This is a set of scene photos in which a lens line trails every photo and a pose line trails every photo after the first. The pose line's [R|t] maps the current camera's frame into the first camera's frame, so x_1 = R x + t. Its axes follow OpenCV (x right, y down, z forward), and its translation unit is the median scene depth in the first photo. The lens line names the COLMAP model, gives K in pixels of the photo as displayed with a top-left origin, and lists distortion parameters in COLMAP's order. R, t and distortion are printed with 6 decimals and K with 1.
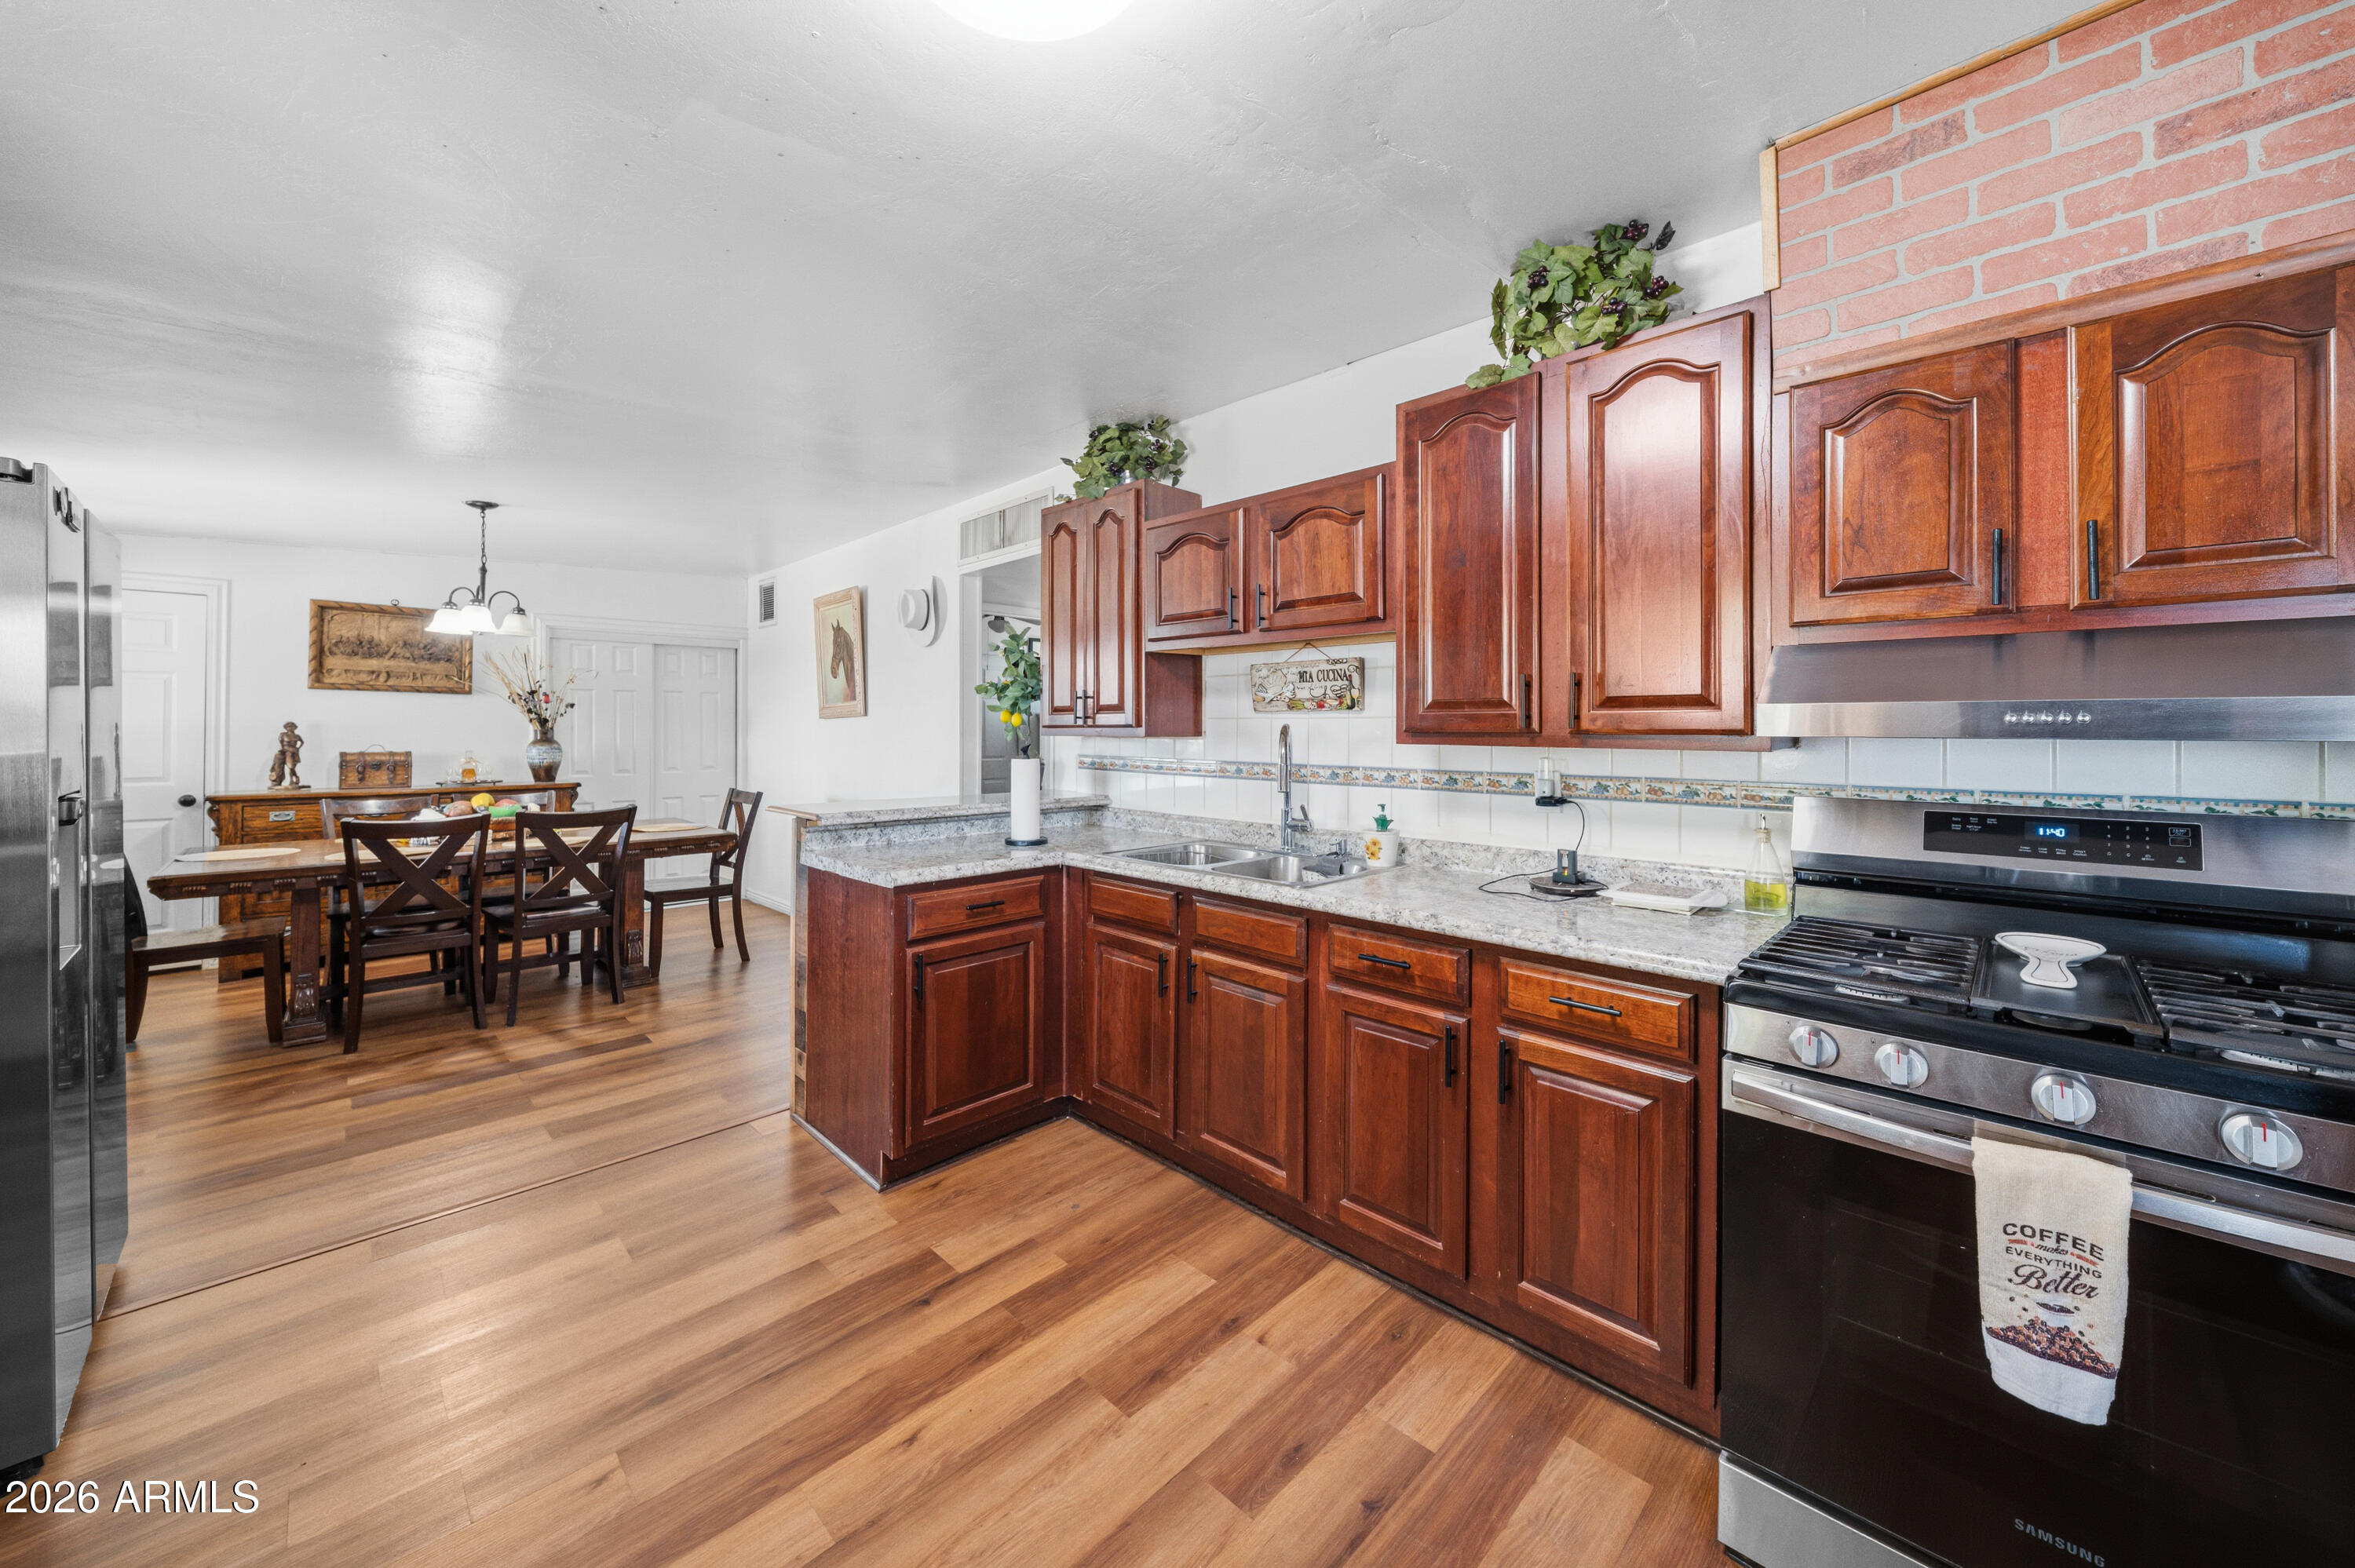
lens RADIAL K [[839.0, 0, 1172.8], [0, 839.0, 727.2], [0, 0, 1]] dist [0.001382, -0.000670]
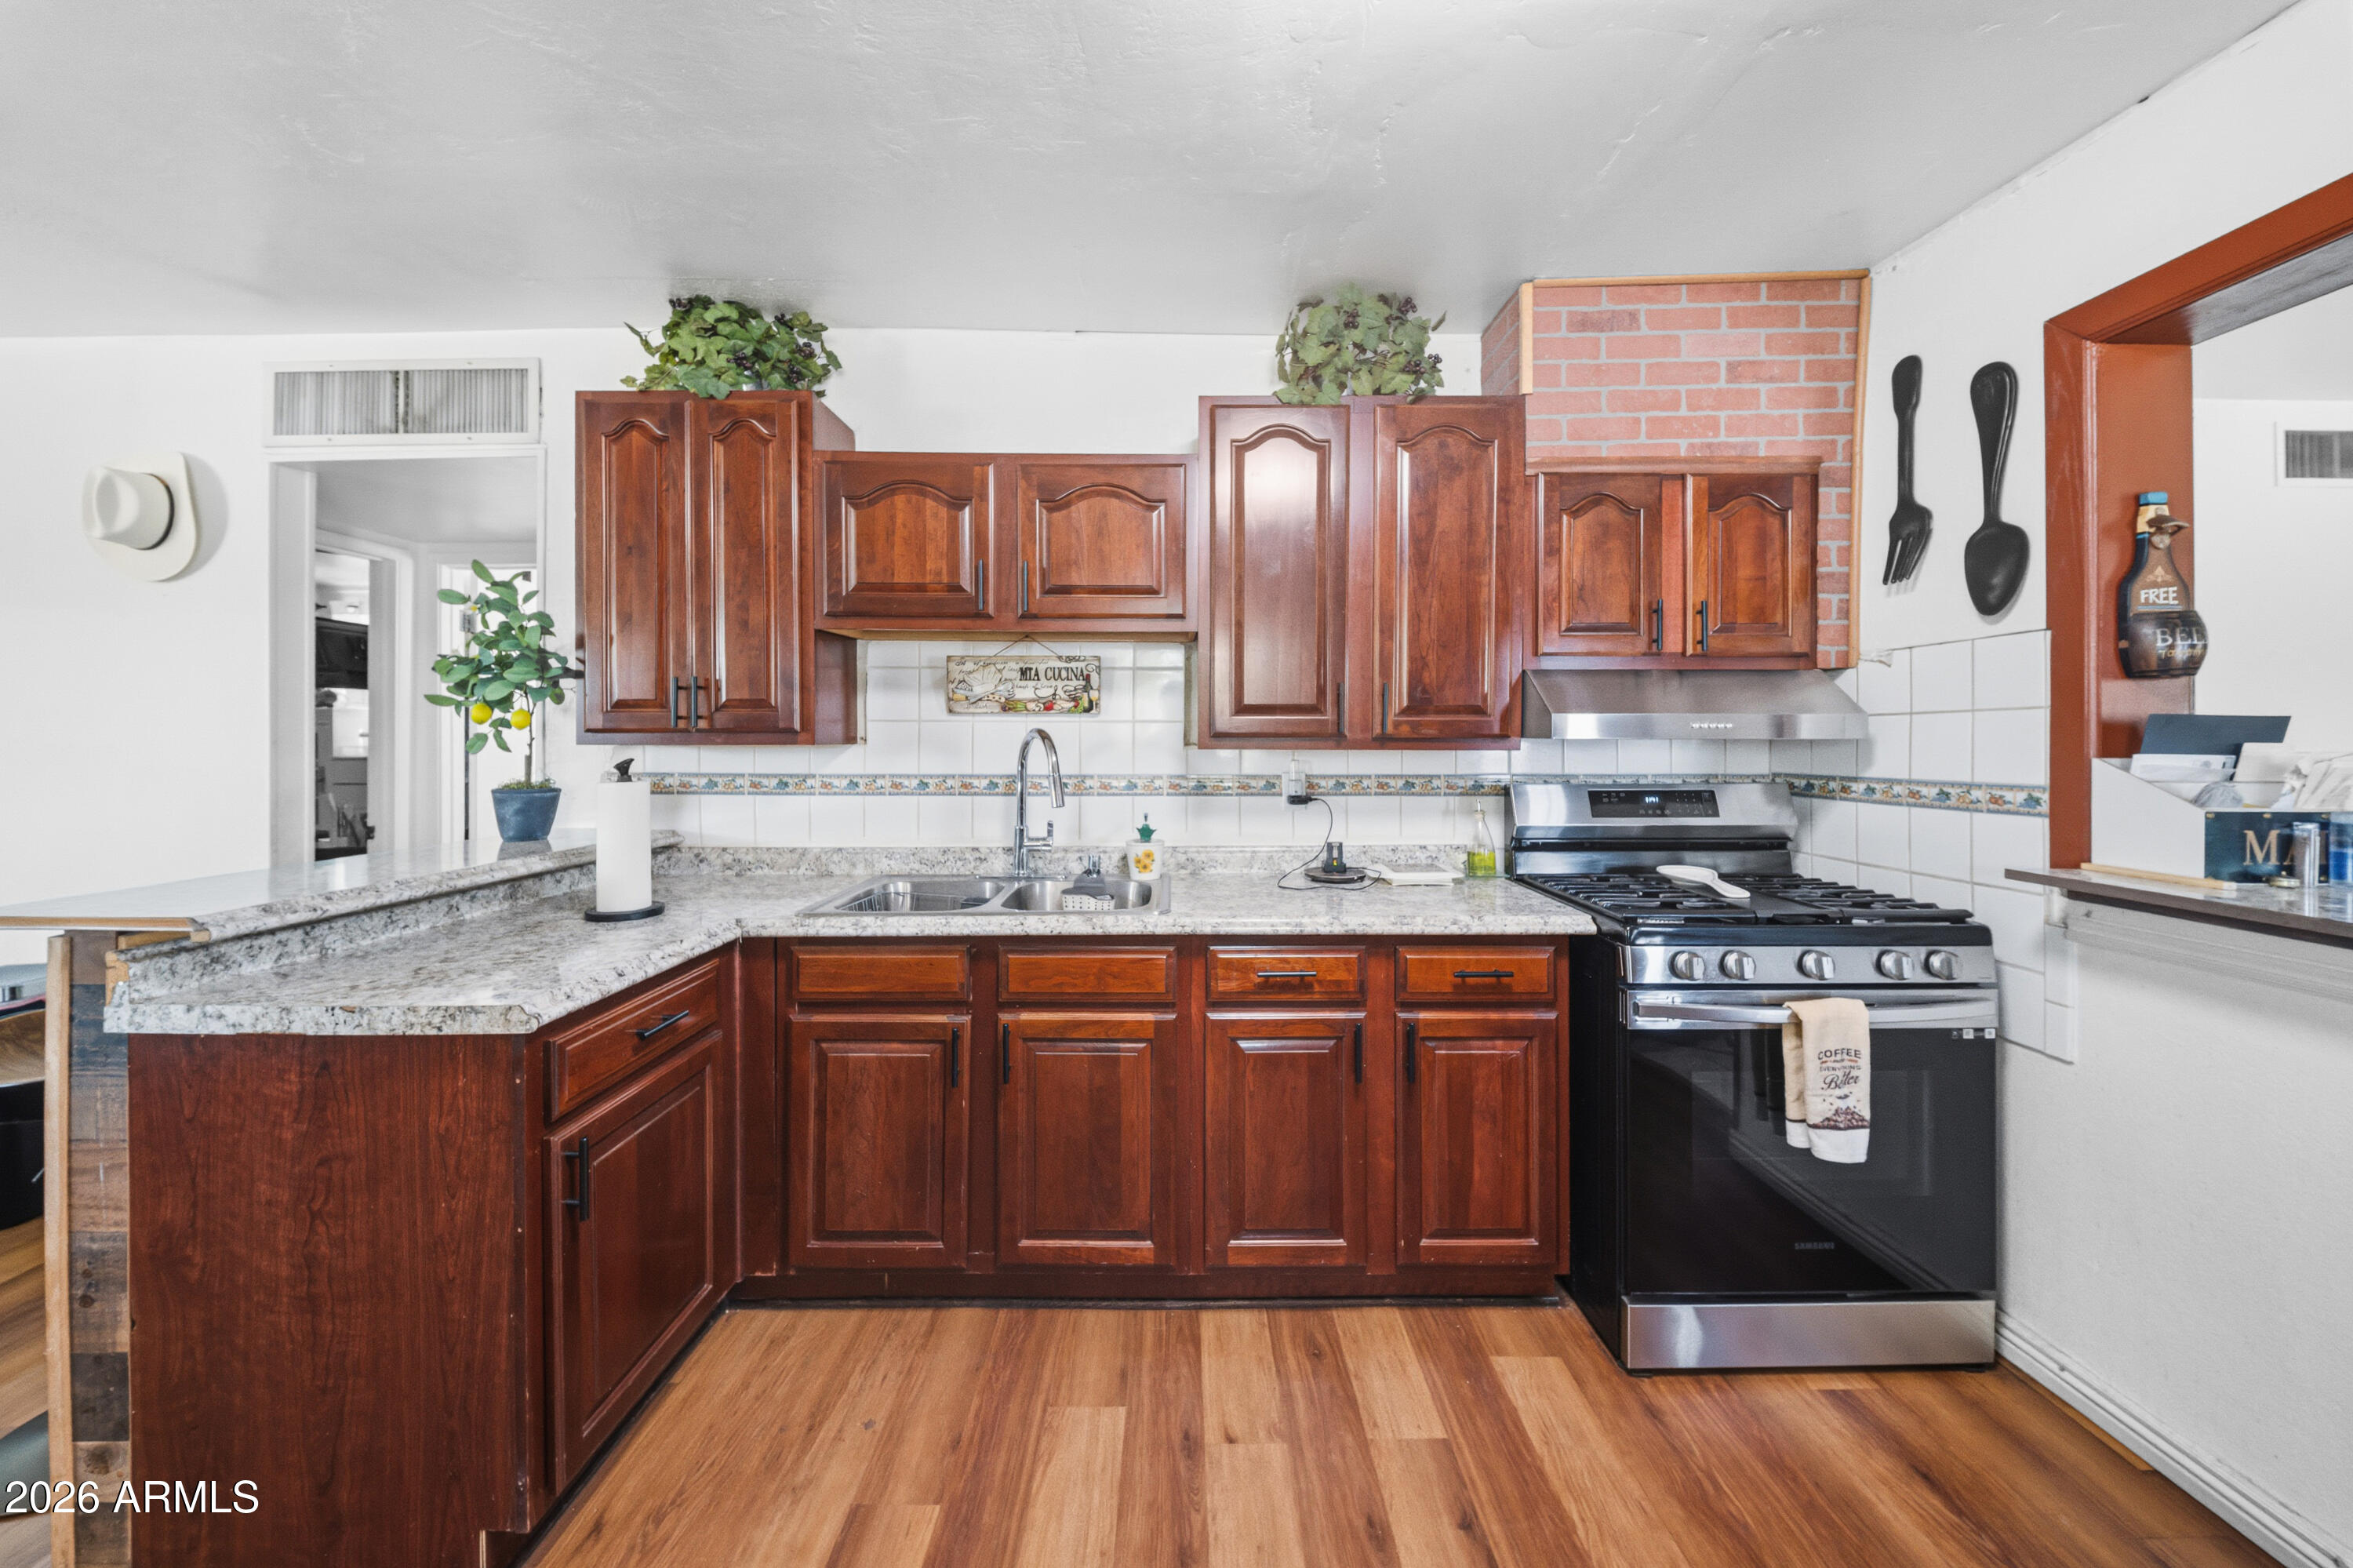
lens RADIAL K [[838.4, 0, 1181.6], [0, 838.4, 737.0], [0, 0, 1]] dist [0.001382, -0.000670]
pose [[0.711655, -0.005716, 0.702506, -0.307581], [0.000791, 0.999973, 0.007335, -0.000700], [-0.702529, -0.004664, 0.711640, 0.242443]]
